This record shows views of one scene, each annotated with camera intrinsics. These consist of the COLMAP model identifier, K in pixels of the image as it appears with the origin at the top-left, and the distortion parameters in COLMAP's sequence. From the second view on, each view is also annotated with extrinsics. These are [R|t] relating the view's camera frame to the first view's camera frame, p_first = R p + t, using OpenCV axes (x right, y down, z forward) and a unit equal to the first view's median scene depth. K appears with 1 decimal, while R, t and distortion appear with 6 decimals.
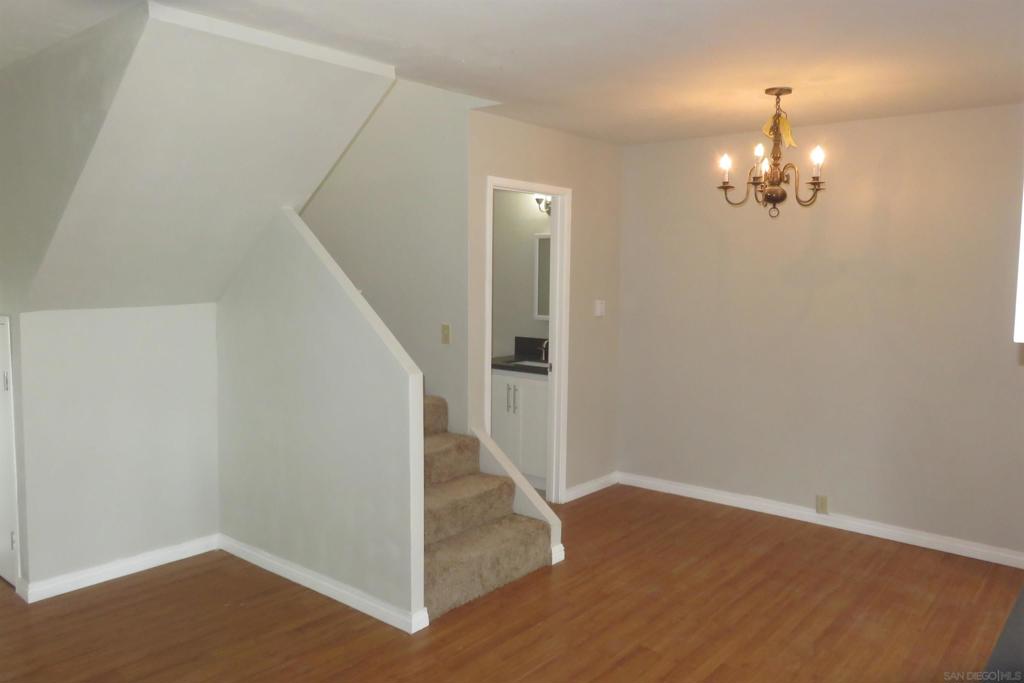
lens RADIAL K [[771.7, 0, 511.5], [0, 771.7, 334.5], [0, 0, 1]] dist [-0.000254, 0.000527]
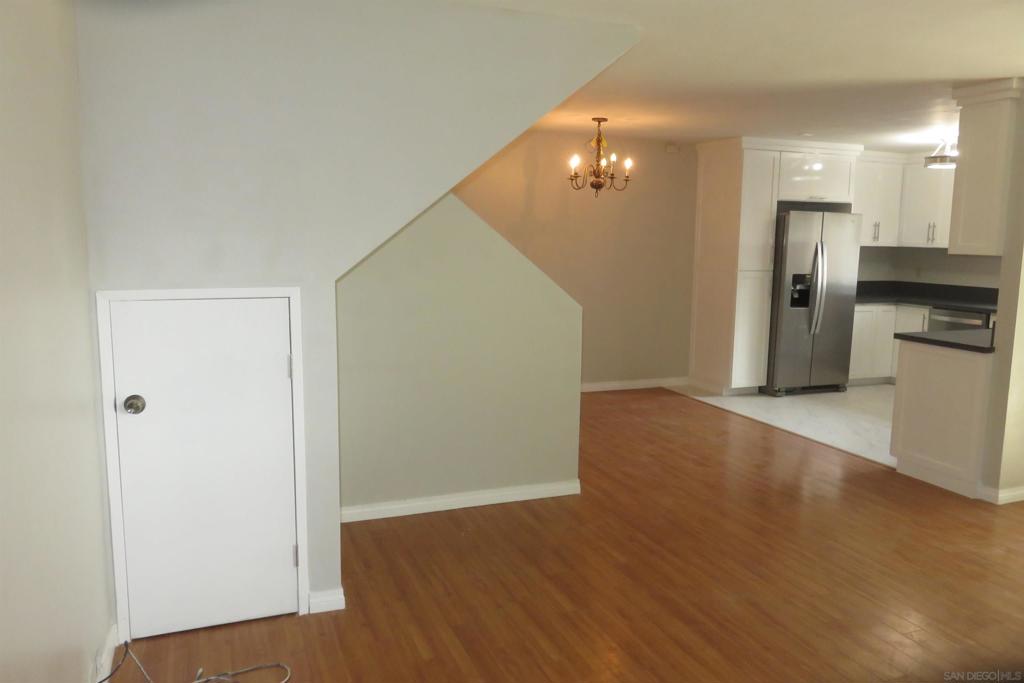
lens RADIAL K [[770.8, 0, 512.0], [0, 770.8, 341.5], [0, 0, 1]] dist [-0.004877, -0.001371]
pose [[0.476250, -0.123967, 0.870528, -1.193735], [0.063628, 0.992275, 0.106495, -0.035581], [-0.877005, 0.004672, 0.480459, 0.380857]]
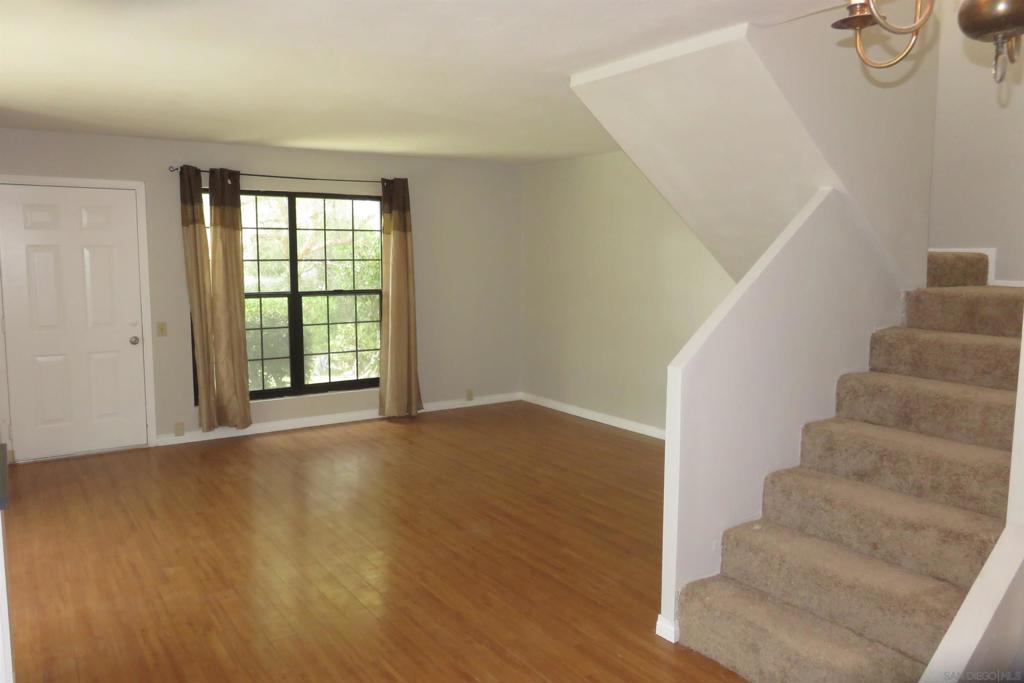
lens RADIAL K [[770.8, 0, 512.0], [0, 770.8, 341.5], [0, 0, 1]] dist [-0.004877, -0.001371]
pose [[-0.280580, 0.100644, -0.954539, 0.696309], [-0.088182, 0.987579, 0.130048, -0.069531], [0.955771, 0.120663, -0.268220, 0.907646]]
